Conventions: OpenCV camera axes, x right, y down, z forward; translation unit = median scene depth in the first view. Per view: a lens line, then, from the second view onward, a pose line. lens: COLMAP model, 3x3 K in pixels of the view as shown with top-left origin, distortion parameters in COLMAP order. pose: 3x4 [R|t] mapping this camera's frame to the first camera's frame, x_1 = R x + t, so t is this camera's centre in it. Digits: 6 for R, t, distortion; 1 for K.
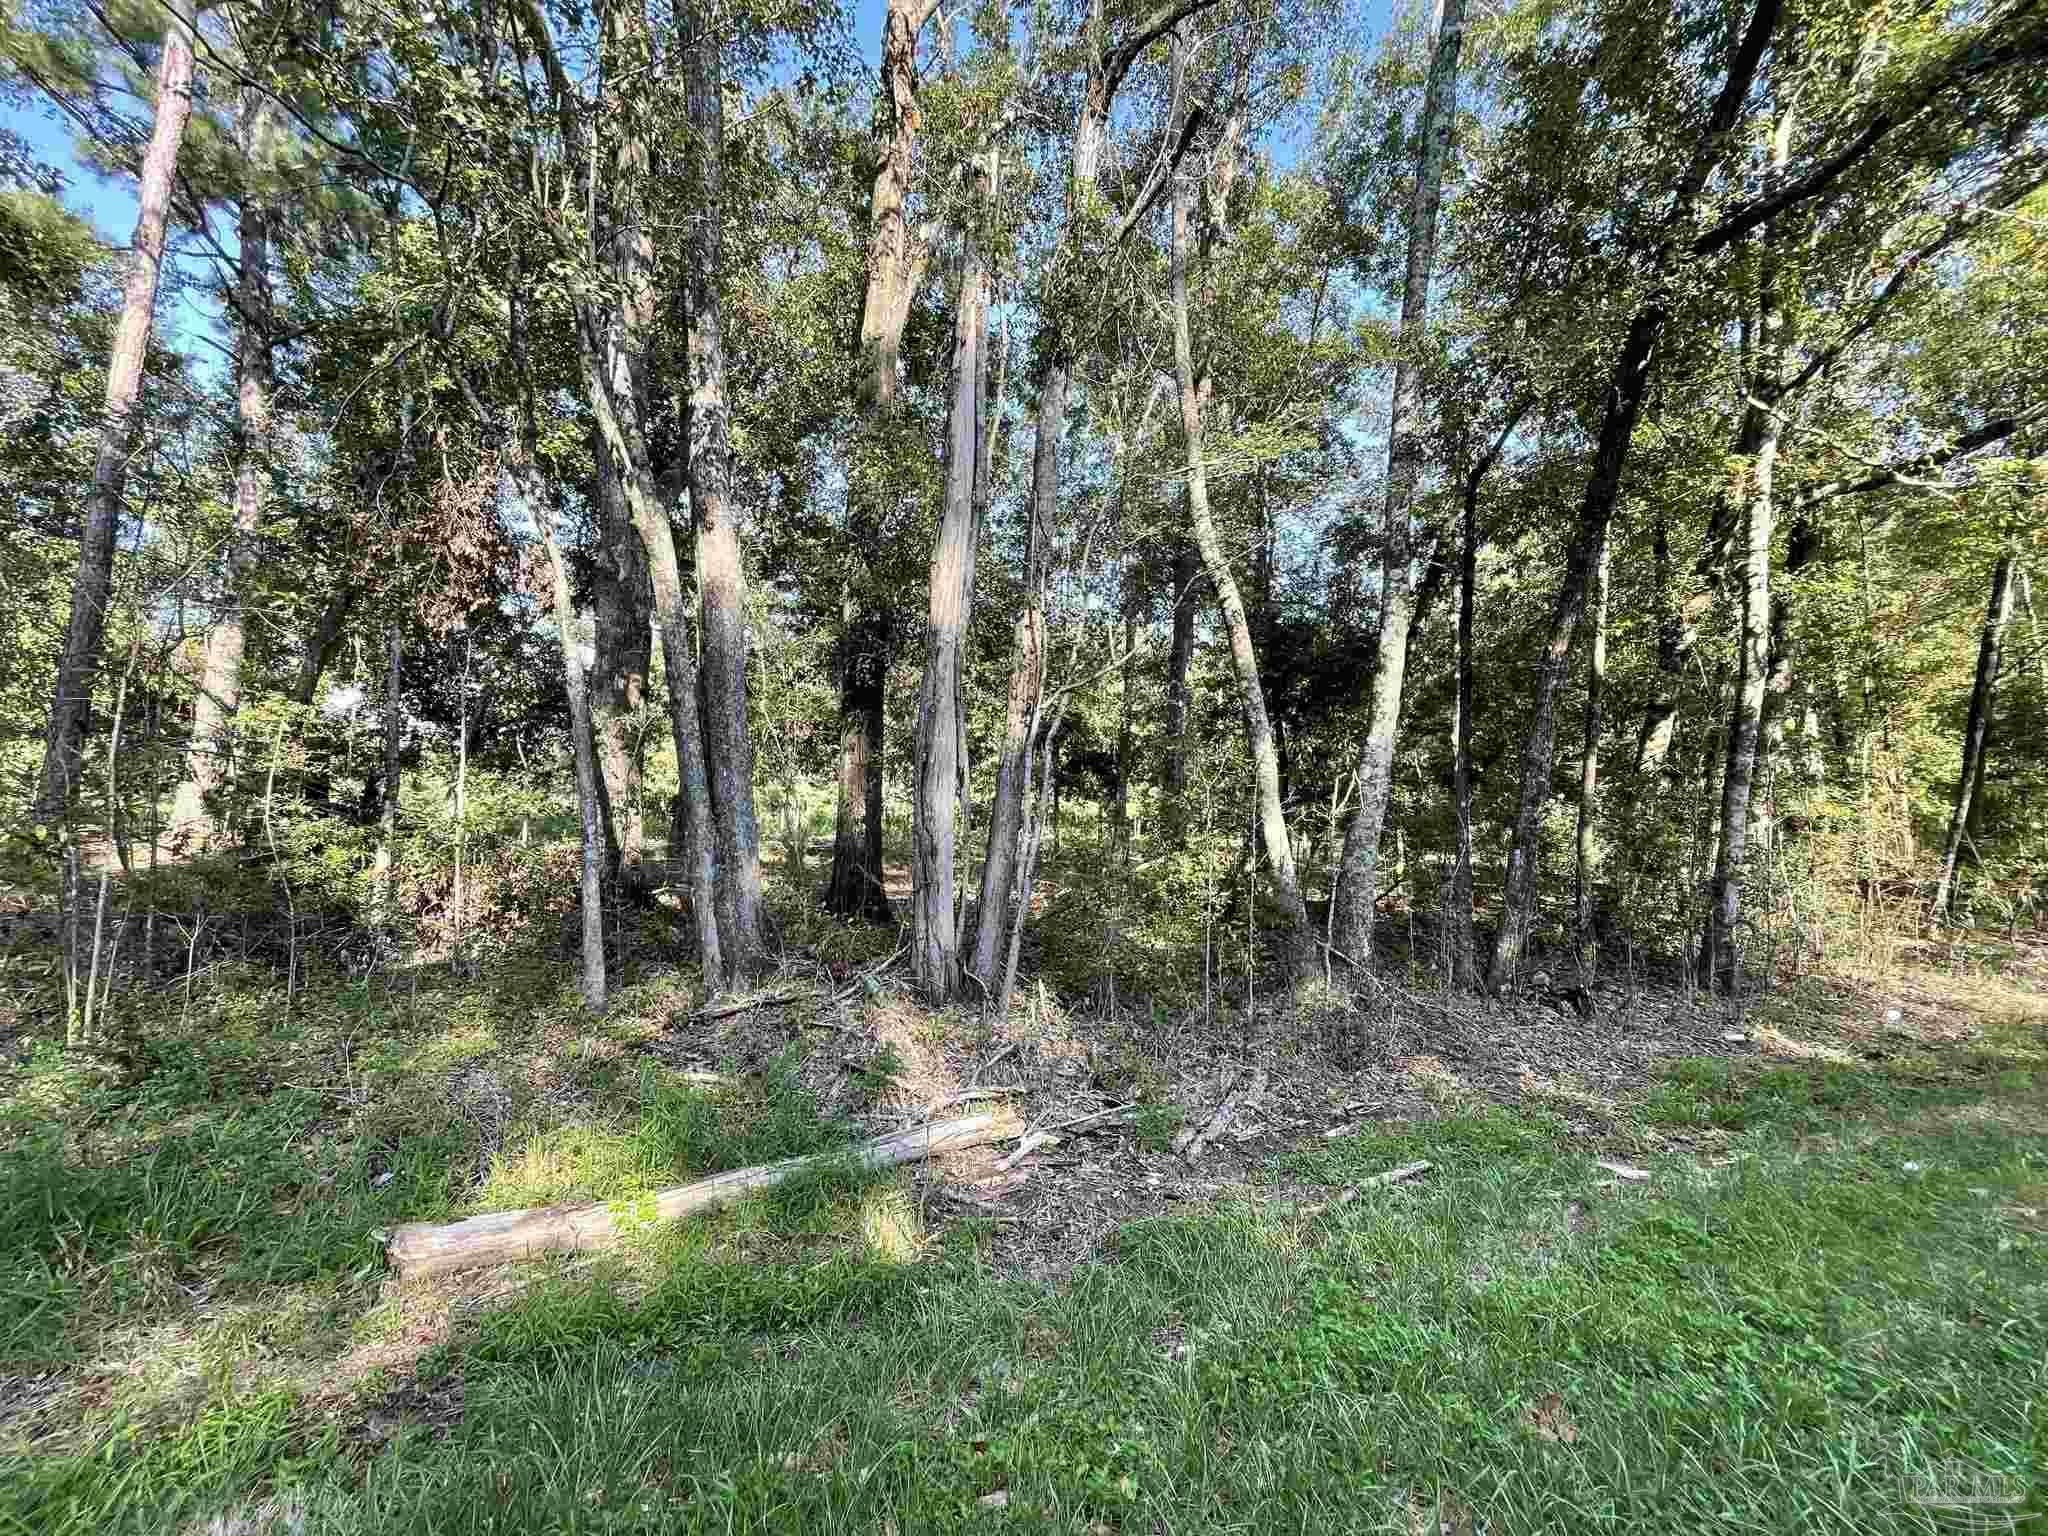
lens RADIAL K [[824.6, 0, 1024.0], [0, 824.6, 768.0], [0, 0, 1]] dist [-0.000228, -0.000012]
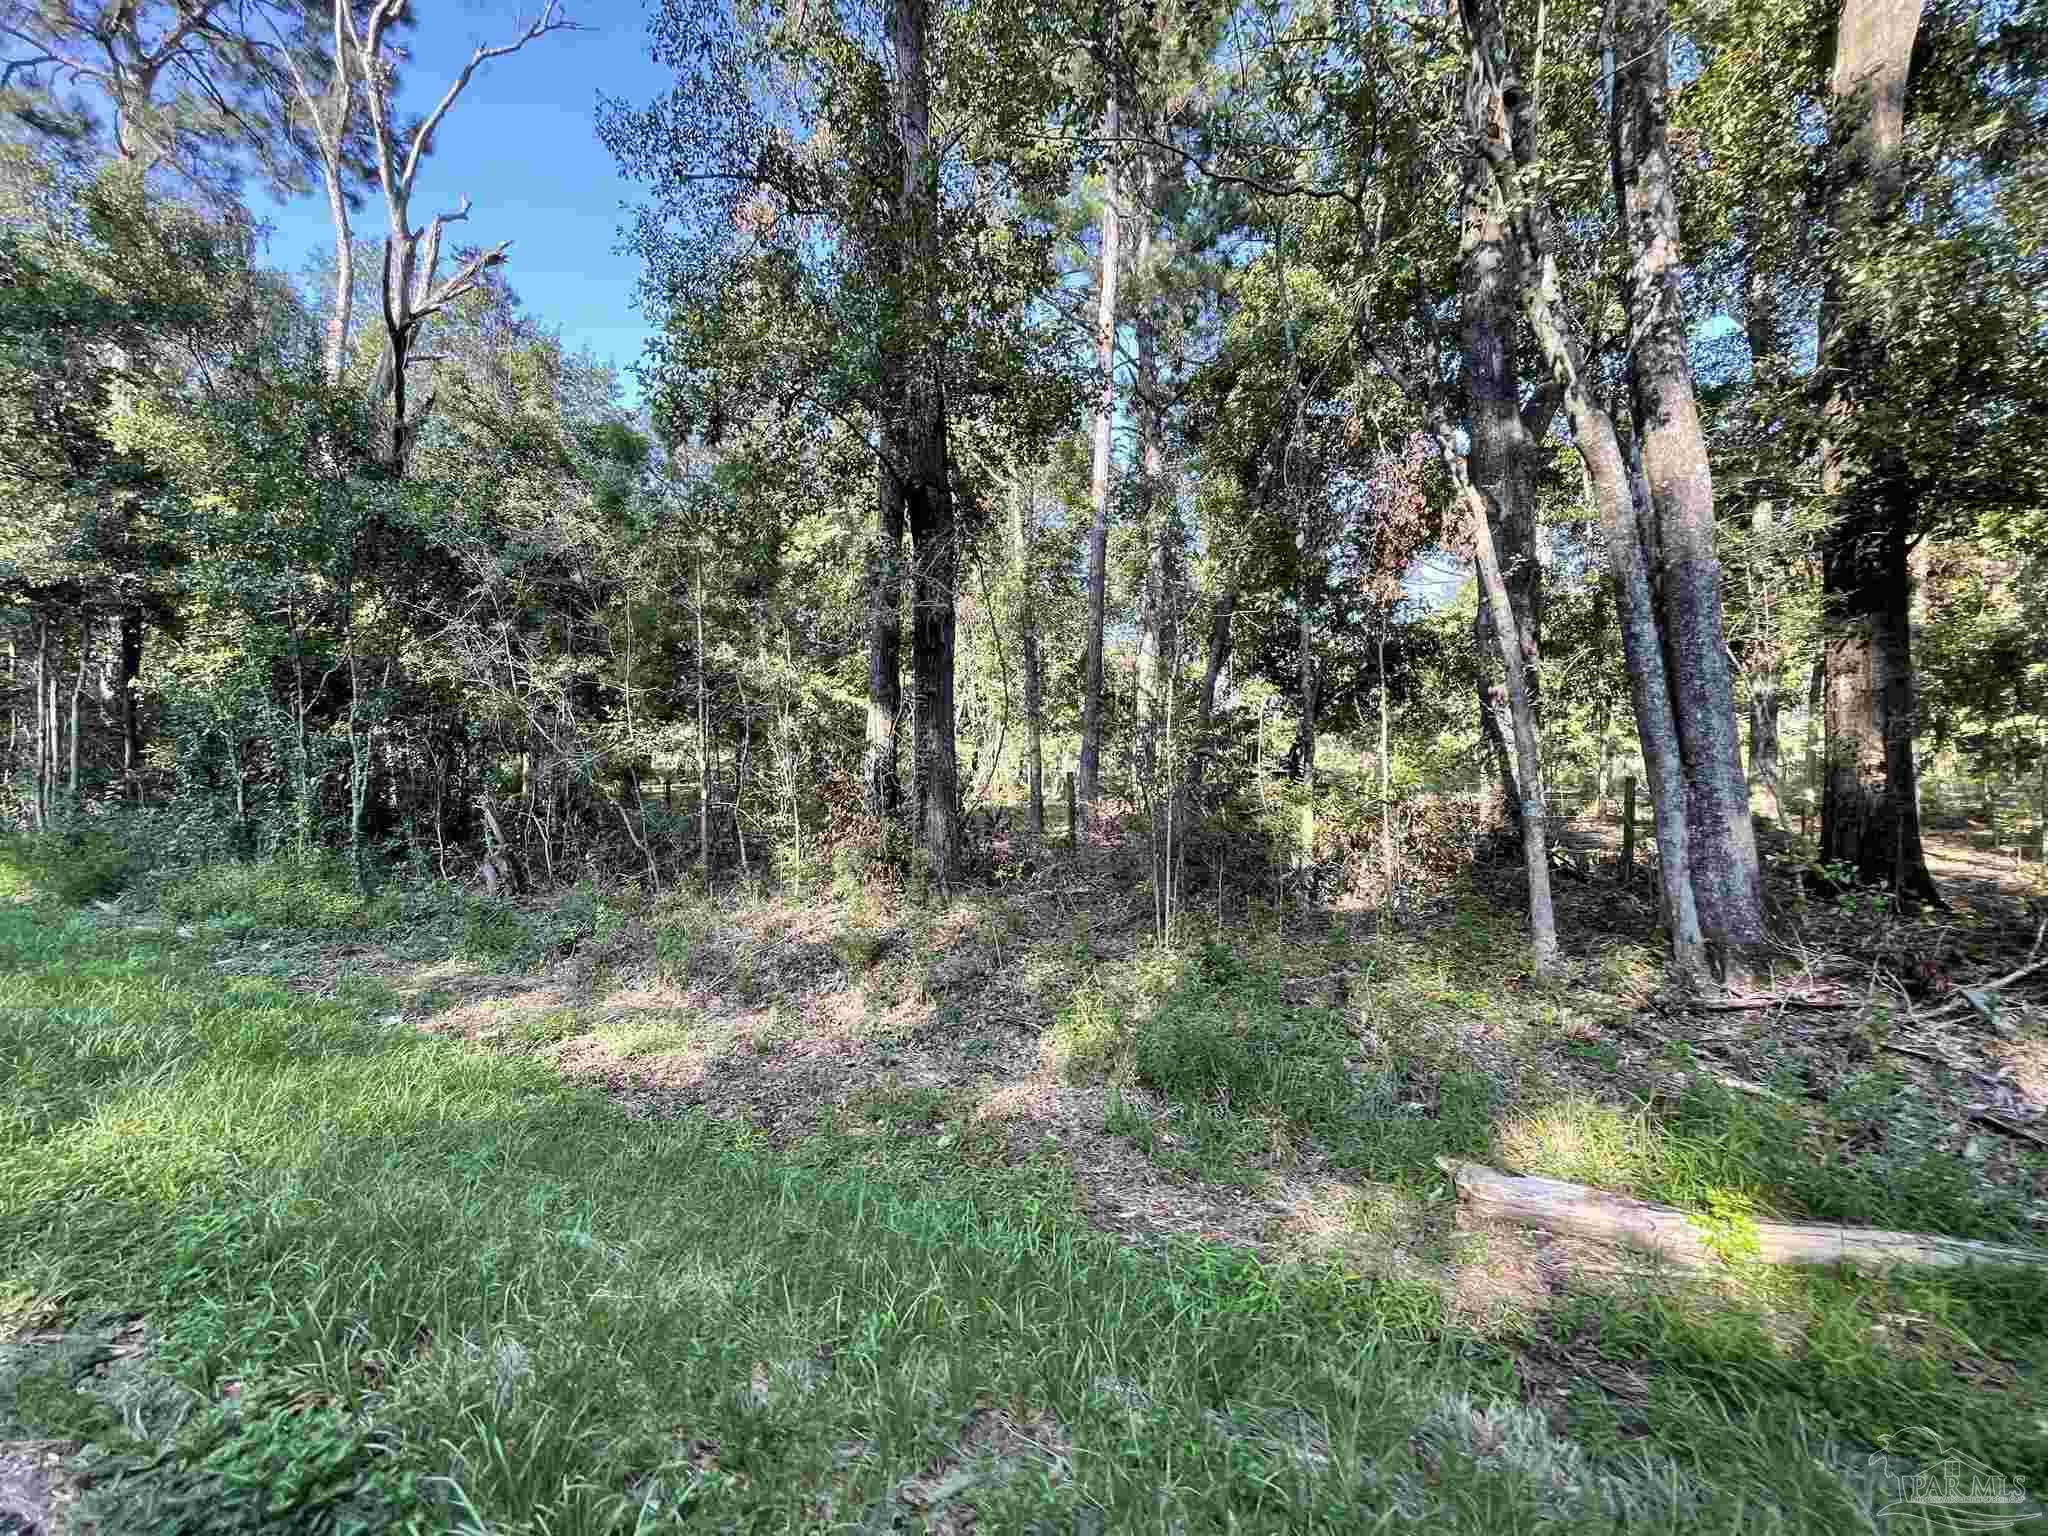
lens RADIAL K [[824.6, 0, 1024.0], [0, 824.6, 768.0], [0, 0, 1]] dist [-0.000228, -0.000012]
pose [[0.622829, -0.029025, -0.781819, -0.147026], [0.072662, 0.997138, 0.020867, -0.007197], [0.778976, -0.069805, 0.623156, -0.036222]]
